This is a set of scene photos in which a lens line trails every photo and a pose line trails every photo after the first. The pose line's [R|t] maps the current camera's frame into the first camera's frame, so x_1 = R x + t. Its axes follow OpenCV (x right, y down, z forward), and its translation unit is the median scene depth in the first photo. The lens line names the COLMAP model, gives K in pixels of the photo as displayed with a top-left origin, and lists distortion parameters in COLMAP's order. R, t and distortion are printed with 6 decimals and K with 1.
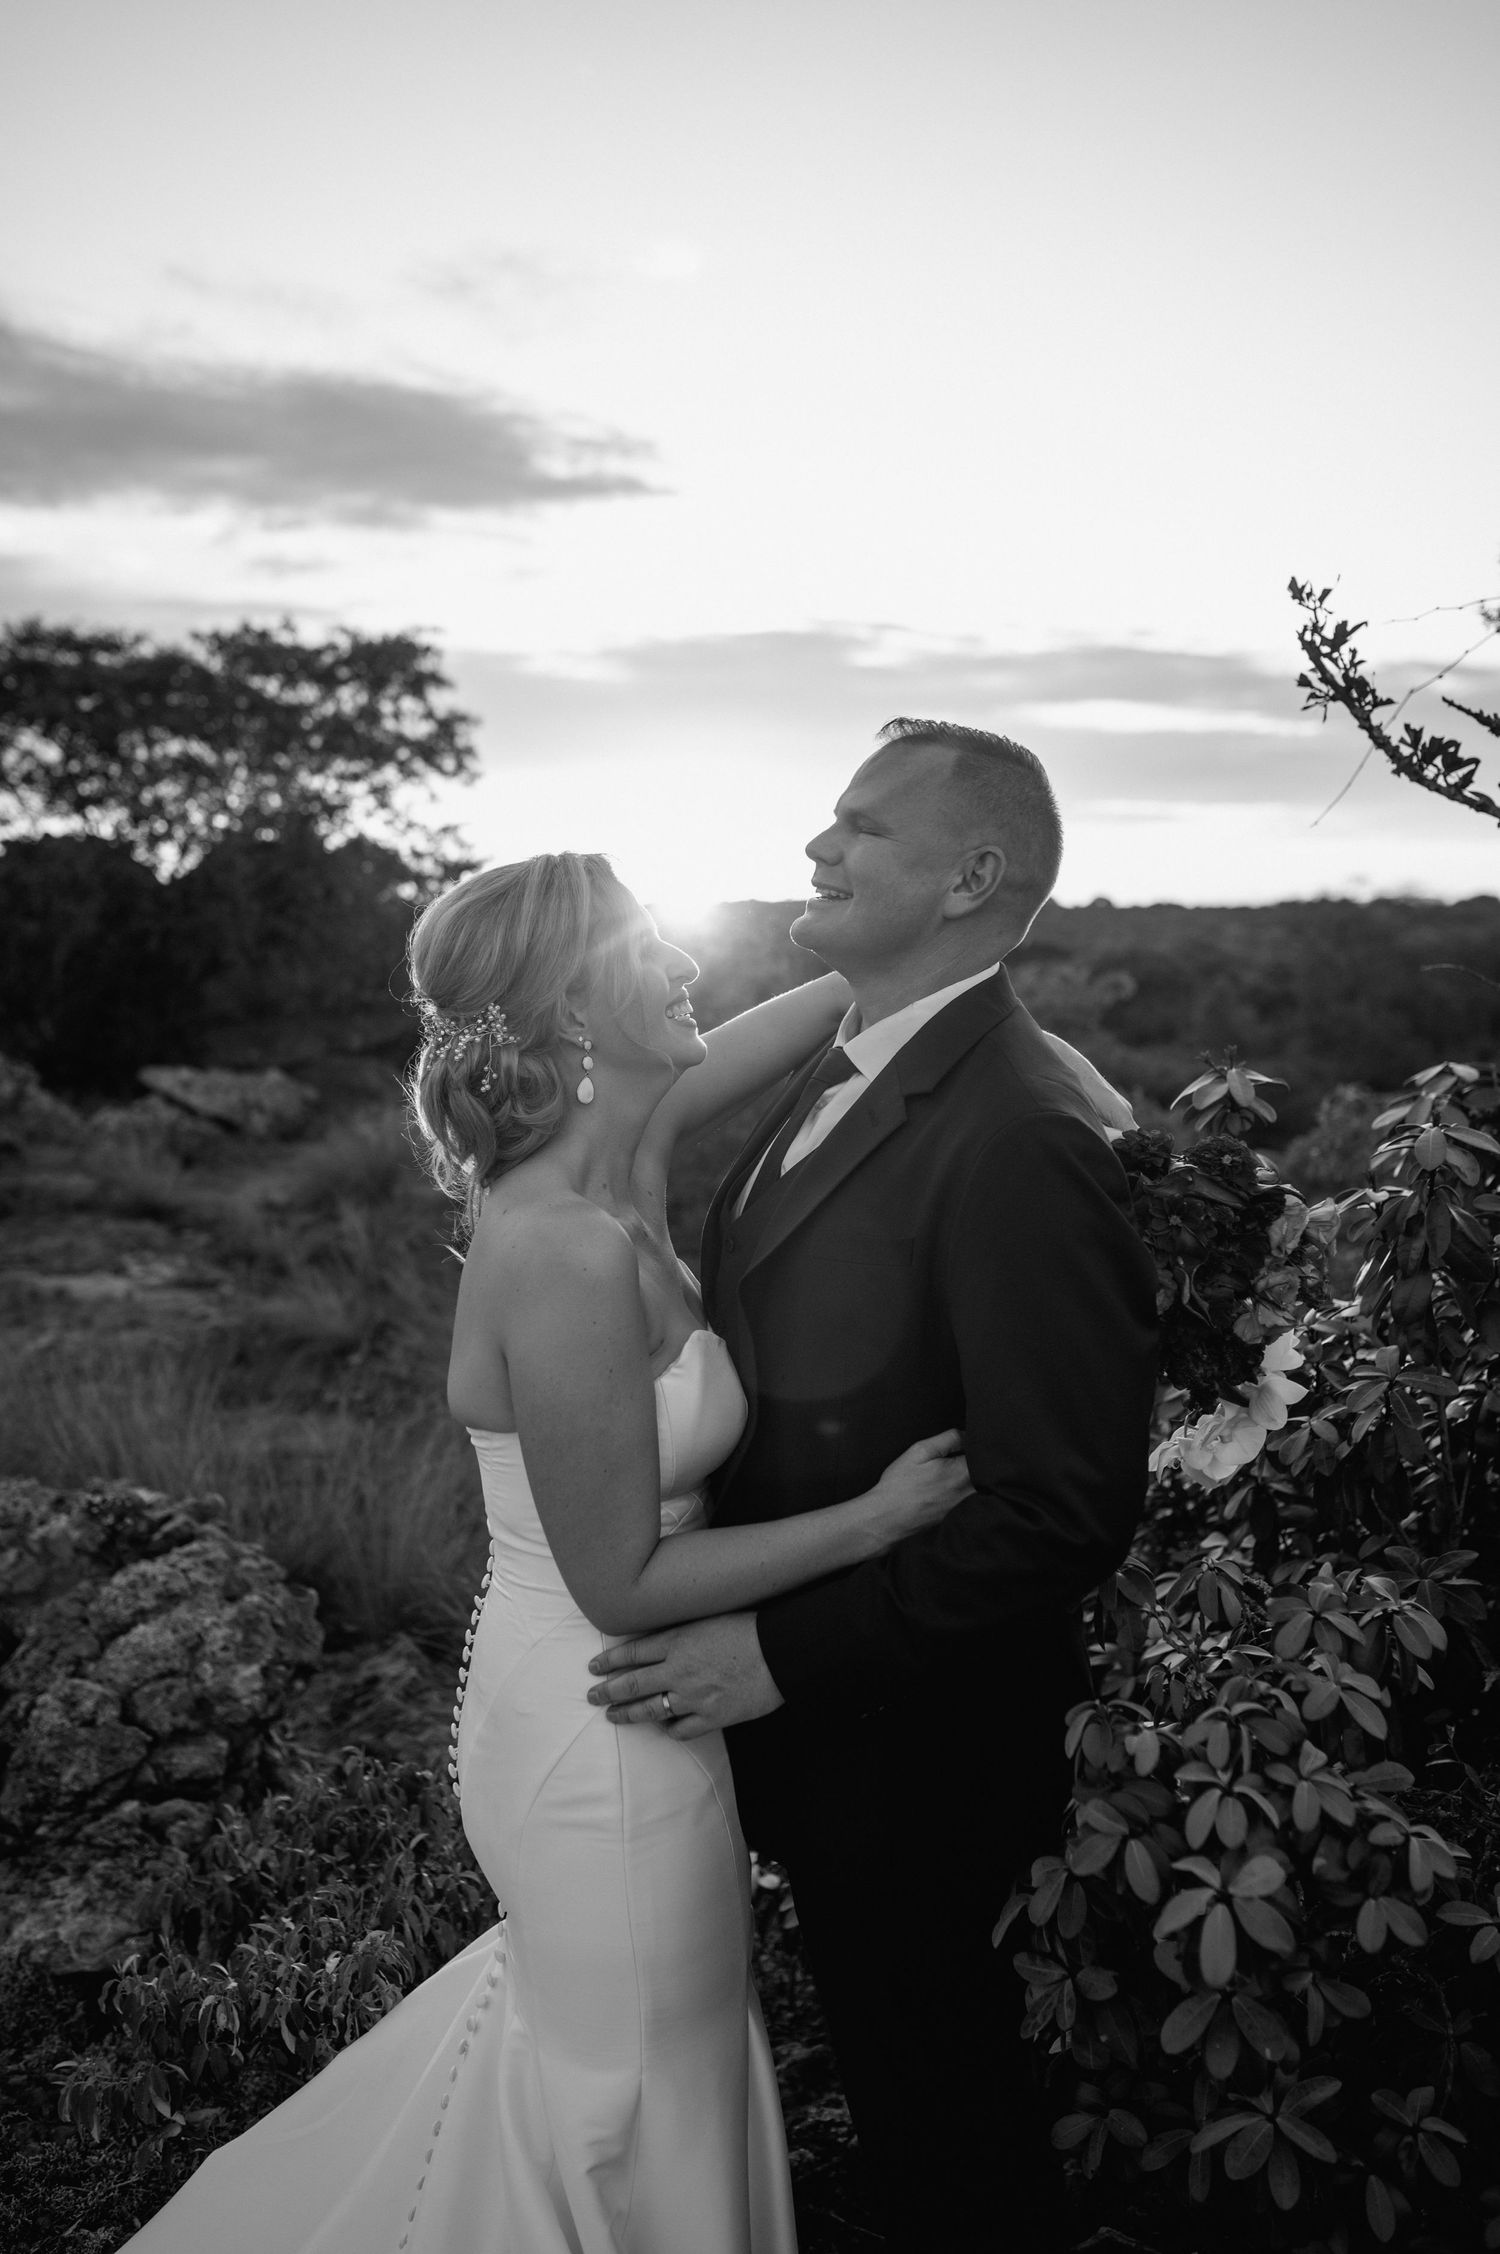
lens RADIAL K [[2135.2, 0, 751.5], [0, 2135.2, 1132.8], [0, 0, 1]] dist [-0.007383, 0.116536]
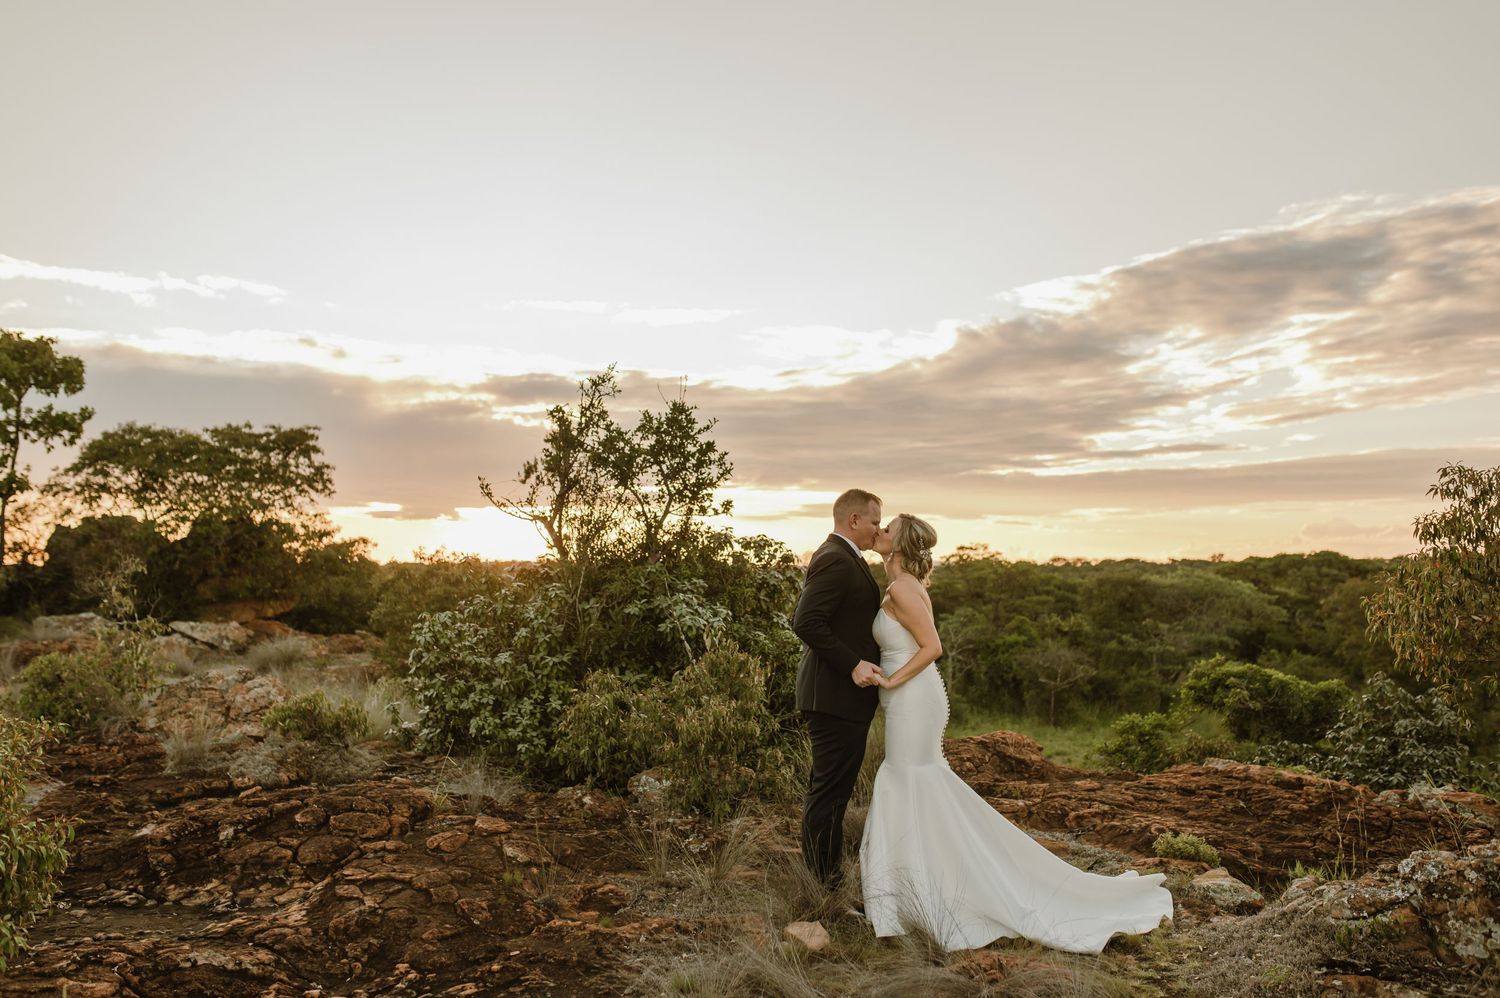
lens RADIAL K [[1421.6, 0, 748.0], [0, 1421.6, 496.2], [0, 0, 1]] dist [-0.009682, 0.116363]
pose [[0.986808, 0.012337, 0.161427, 0.063130], [0.013052, 0.987785, -0.155278, 0.077431], [-0.161371, 0.155336, 0.974592, -0.544153]]
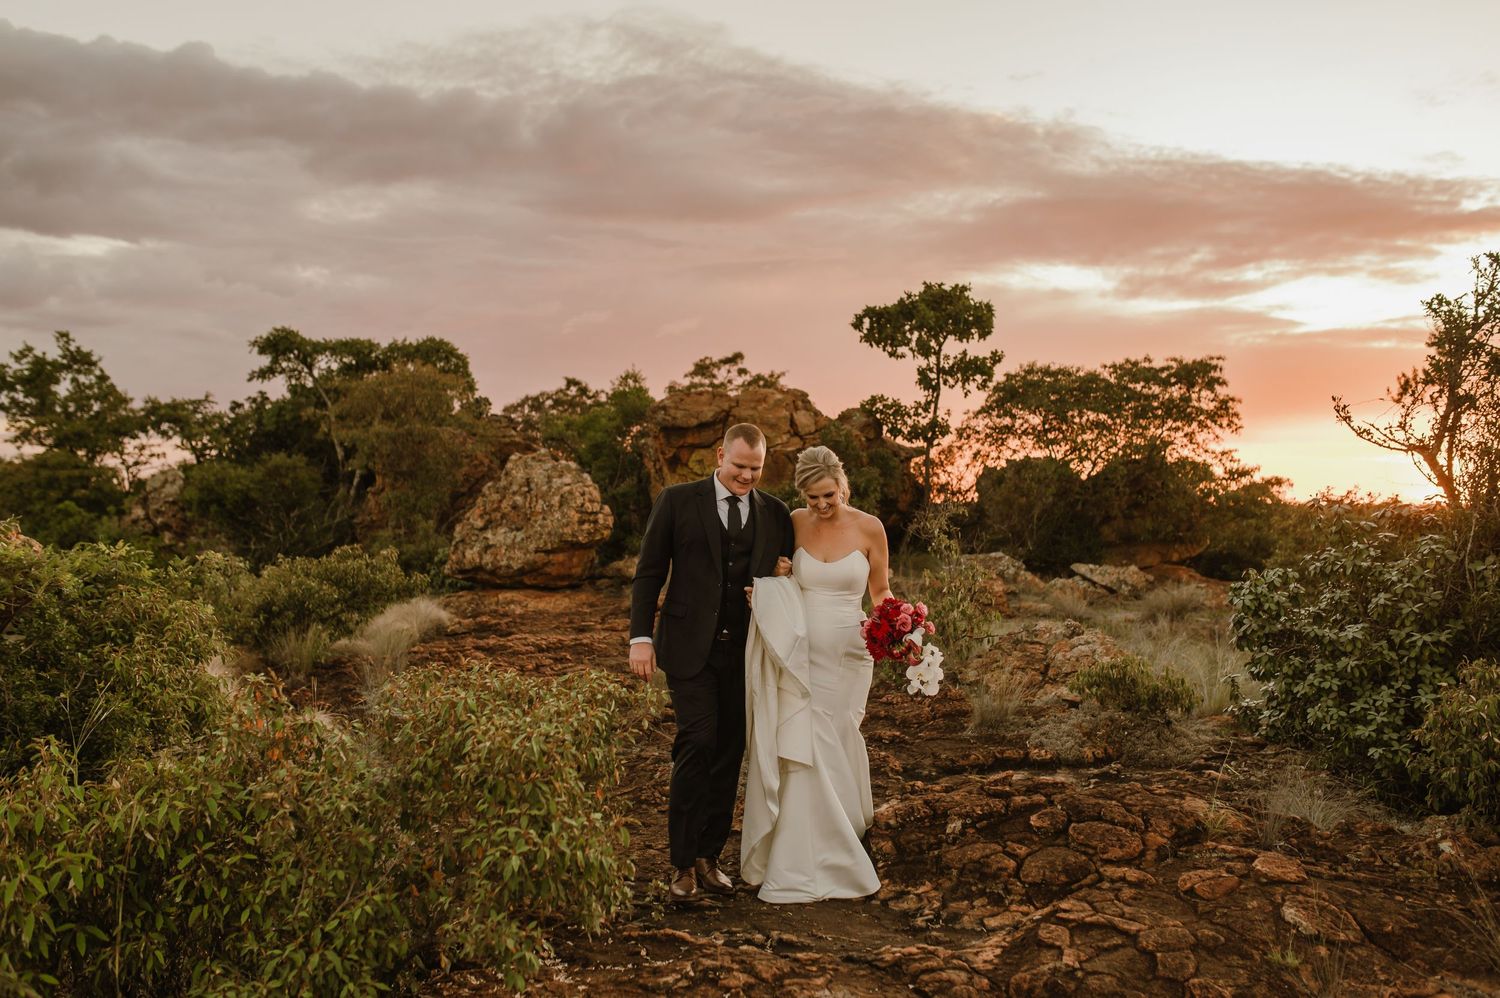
lens RADIAL K [[1421.3, 0, 753.4], [0, 1421.3, 496.3], [0, 0, 1]] dist [-0.007095, 0.115971]
pose [[0.881722, 0.007284, -0.471713, 0.108586], [-0.060661, 0.993331, -0.098048, 0.062638], [0.467853, 0.115066, 0.876284, -0.419203]]
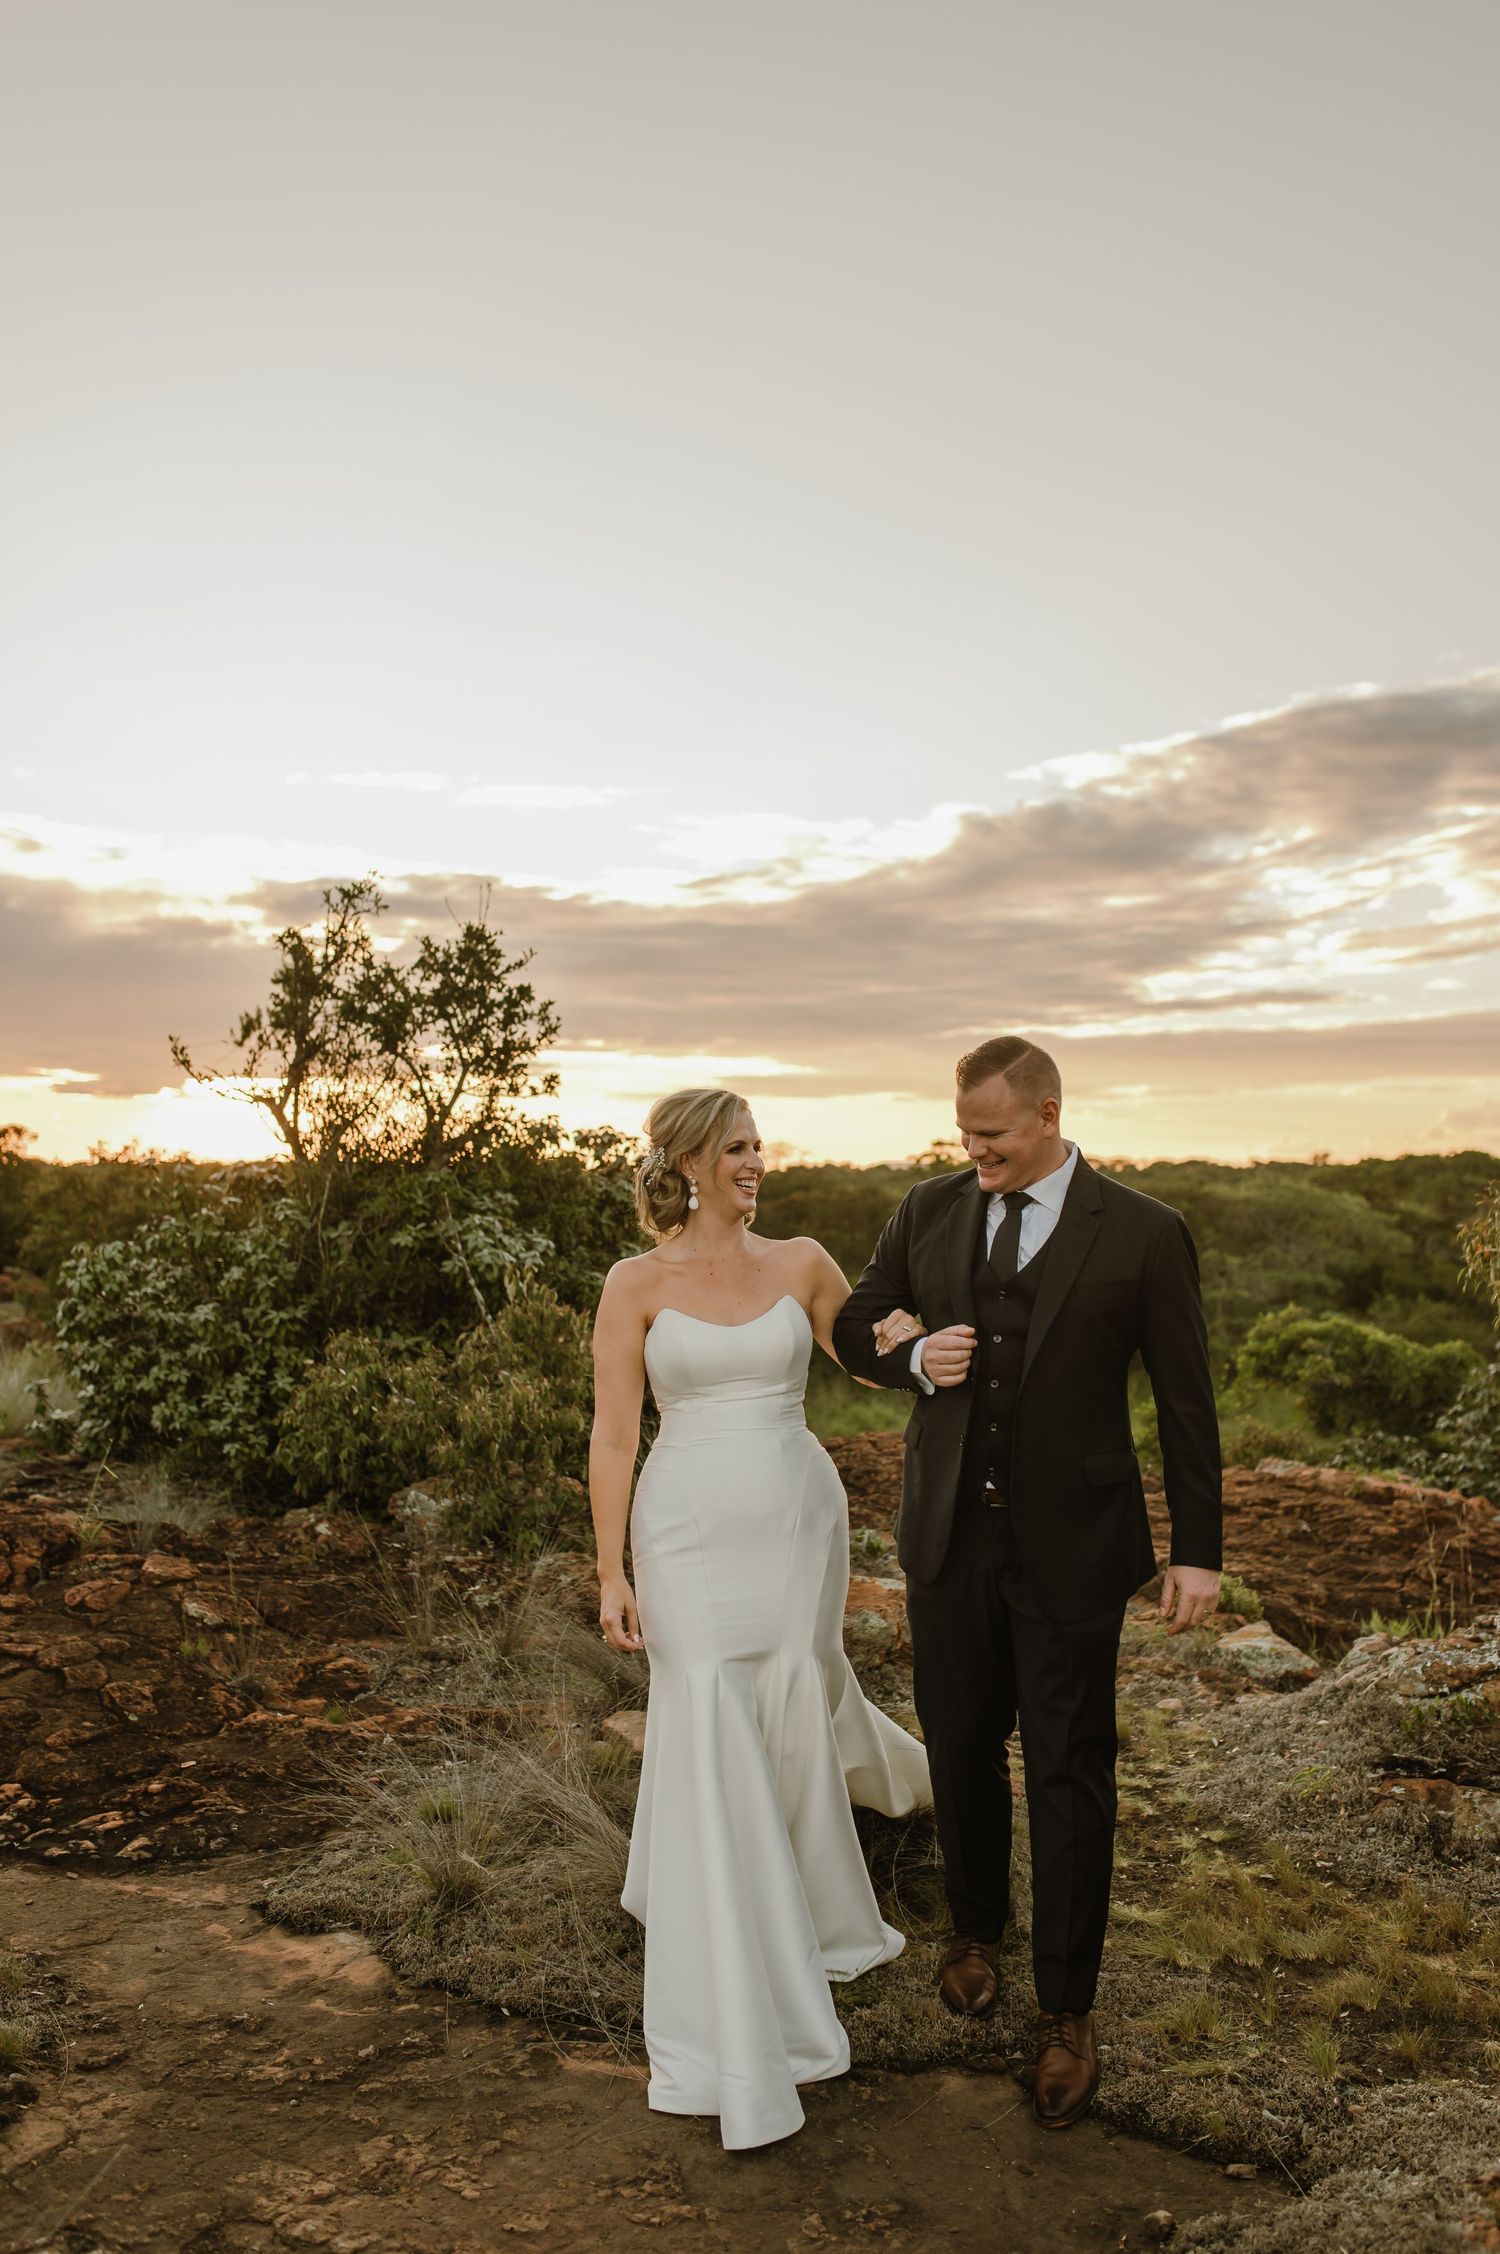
lens RADIAL K [[2139.7, 0, 753.0], [0, 2139.7, 1126.0], [0, 0, 1]] dist [-0.009406, 0.131147]
pose [[0.975588, 0.012218, 0.219267, 0.078021], [0.015803, 0.991957, -0.125587, 0.075724], [-0.219037, 0.125987, 0.967548, -0.545219]]
